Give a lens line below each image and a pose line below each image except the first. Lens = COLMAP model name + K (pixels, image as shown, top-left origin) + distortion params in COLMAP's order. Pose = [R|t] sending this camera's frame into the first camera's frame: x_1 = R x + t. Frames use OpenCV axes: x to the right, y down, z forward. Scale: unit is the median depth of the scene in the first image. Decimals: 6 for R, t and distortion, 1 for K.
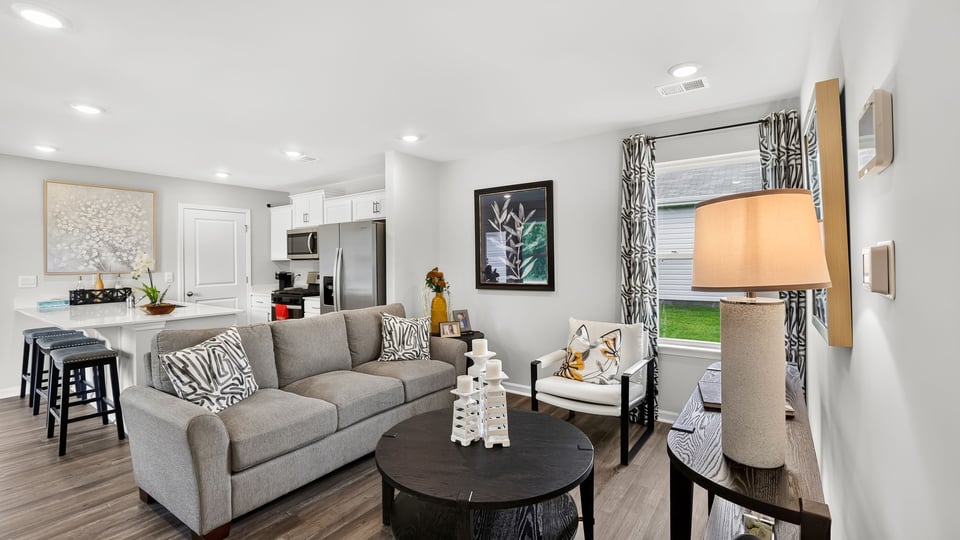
lens RADIAL K [[416.8, 0, 469.0], [0, 416.8, 259.5], [0, 0, 1]] dist [-0.039936, 0.012929]
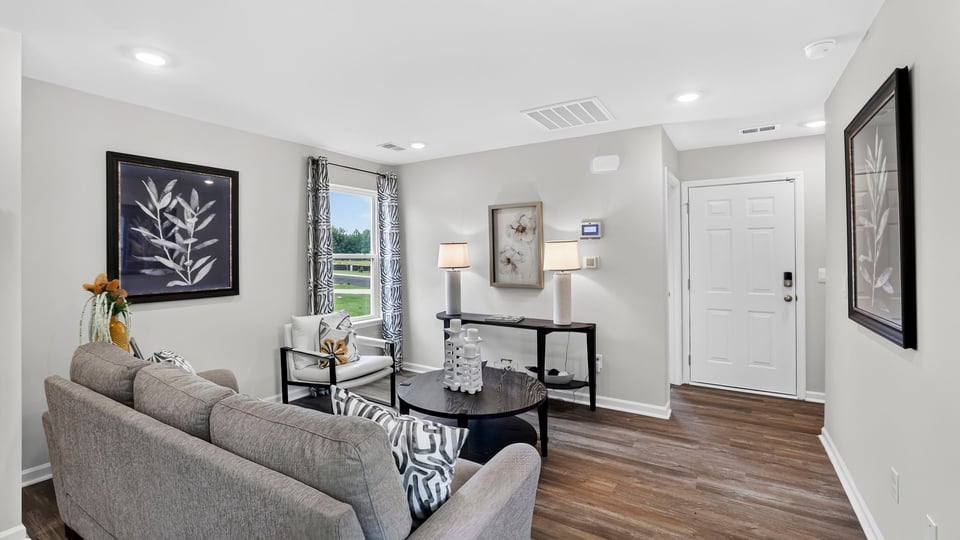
lens RADIAL K [[437.0, 0, 464.4], [0, 437.0, 252.8], [0, 0, 1]] dist [-0.031211, 0.006220]
pose [[-0.040367, 0.013988, 0.999087, -0.700833], [-0.002455, 0.999898, -0.014098, -0.002719], [-0.999182, -0.003022, -0.040328, 0.508014]]
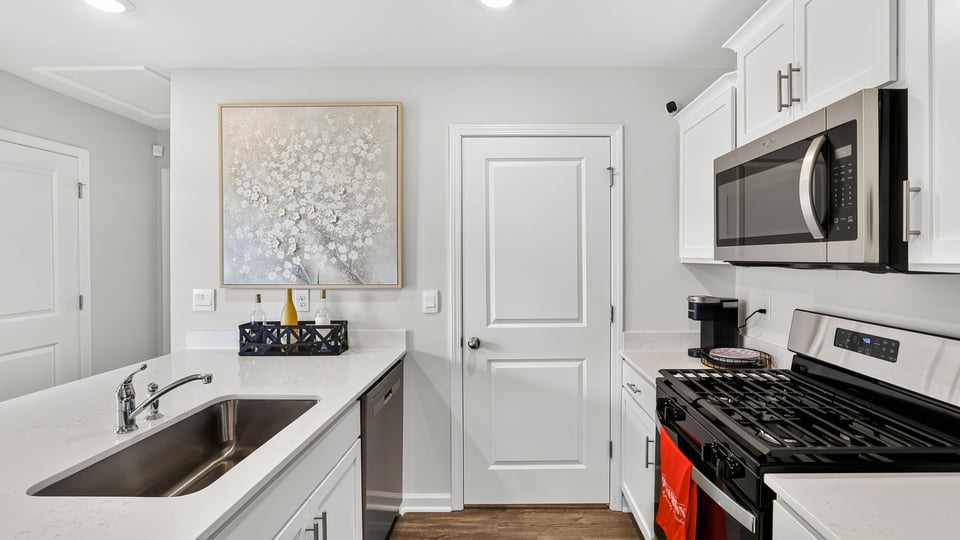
lens RADIAL K [[437.0, 0, 506.5], [0, 437.0, 260.9], [0, 0, 1]] dist [-0.031211, 0.006220]
pose [[0.586793, 0.018662, -0.809522, -0.395084], [-0.003065, 0.999778, 0.020827, -0.010106], [0.809731, -0.009740, 0.586720, 0.993092]]
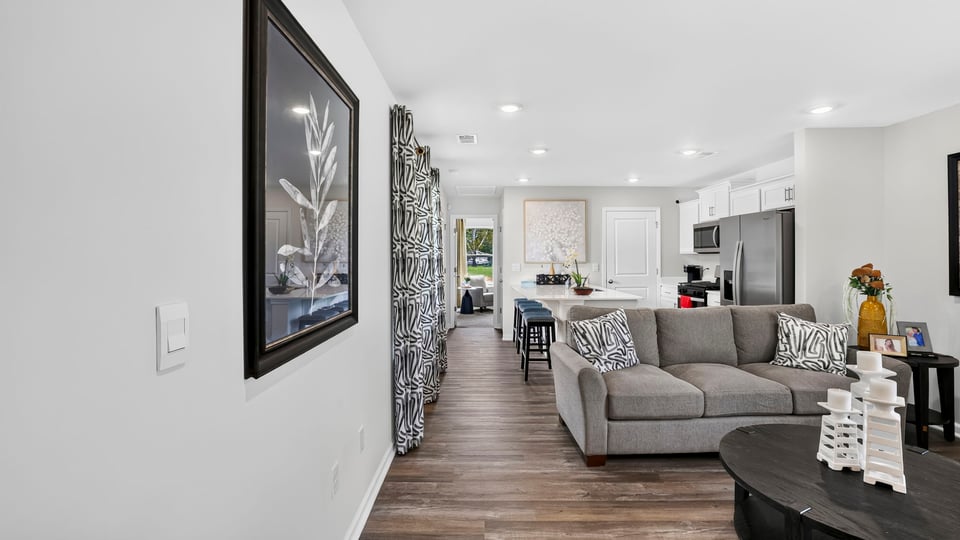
lens RADIAL K [[416.8, 0, 478.9], [0, 416.8, 256.1], [0, 0, 1]] dist [-0.039936, 0.012929]
pose [[0.587248, 0.006635, -0.809380, 0.107233], [0.000453, 0.999964, 0.008526, -0.002092], [0.809407, -0.005374, 0.587224, -0.044698]]
